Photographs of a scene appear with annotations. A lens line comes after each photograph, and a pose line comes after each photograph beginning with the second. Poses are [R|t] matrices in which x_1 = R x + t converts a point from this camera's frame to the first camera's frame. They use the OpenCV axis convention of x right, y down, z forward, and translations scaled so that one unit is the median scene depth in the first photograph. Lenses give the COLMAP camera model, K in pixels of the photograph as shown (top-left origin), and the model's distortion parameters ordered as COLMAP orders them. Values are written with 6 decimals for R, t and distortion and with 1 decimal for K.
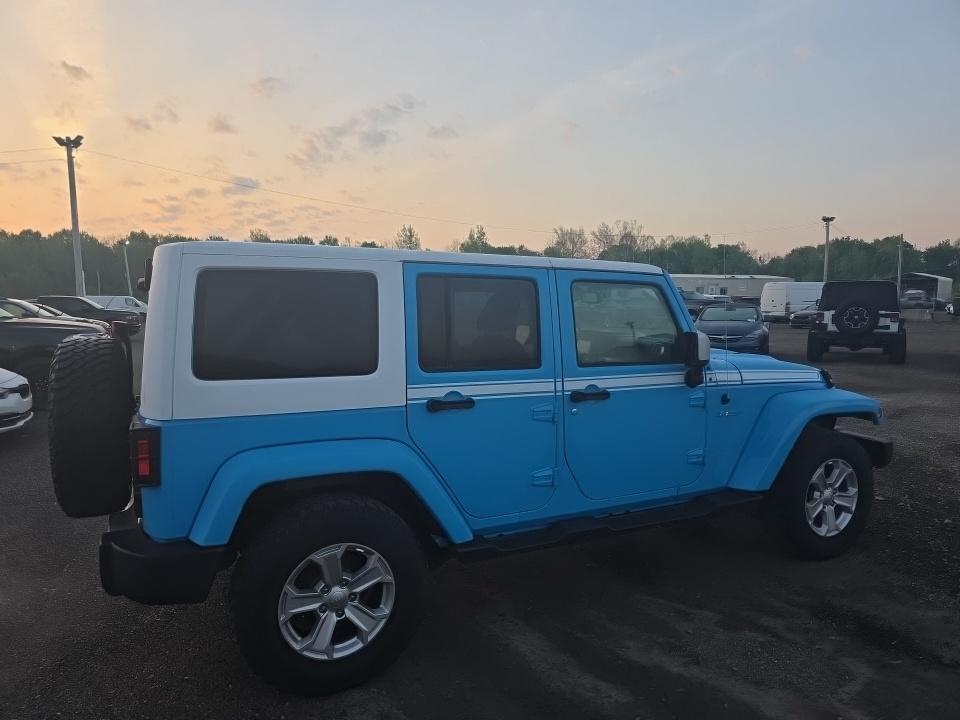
lens RADIAL K [[637.0, 0, 483.3], [0, 637.0, 368.6], [0, 0, 1]] dist [0.076801, -0.064652]
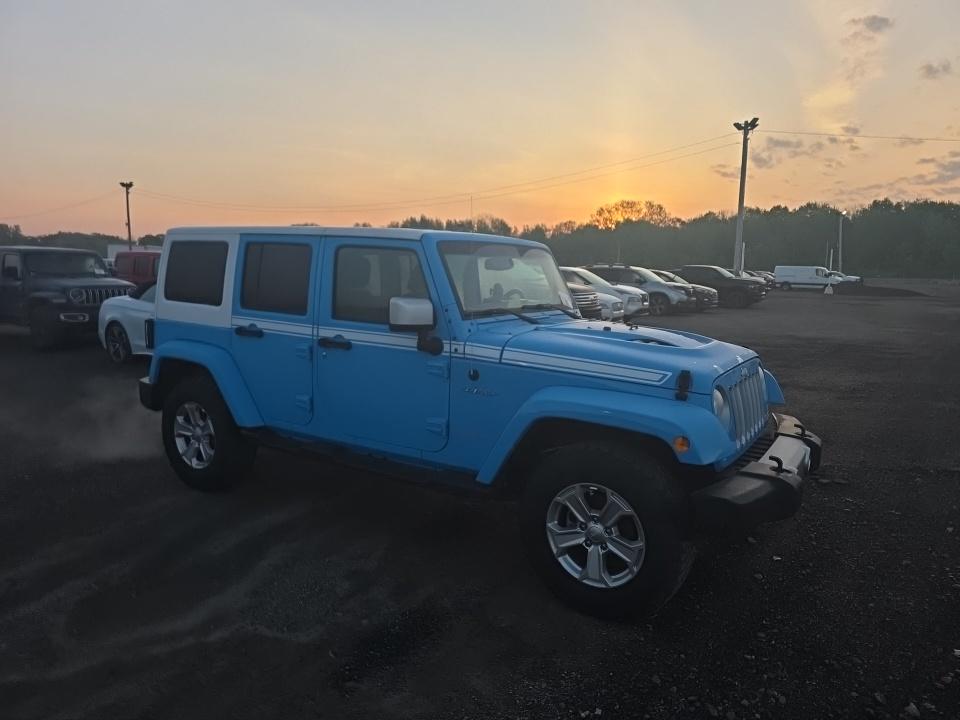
lens RADIAL K [[637.0, 0, 483.3], [0, 637.0, 368.6], [0, 0, 1]] dist [0.076801, -0.064652]
pose [[0.512144, 0.147815, -0.846085, 1.324846], [-0.110520, 0.988232, 0.105750, -0.067956], [0.851760, 0.039350, 0.522453, 0.619792]]
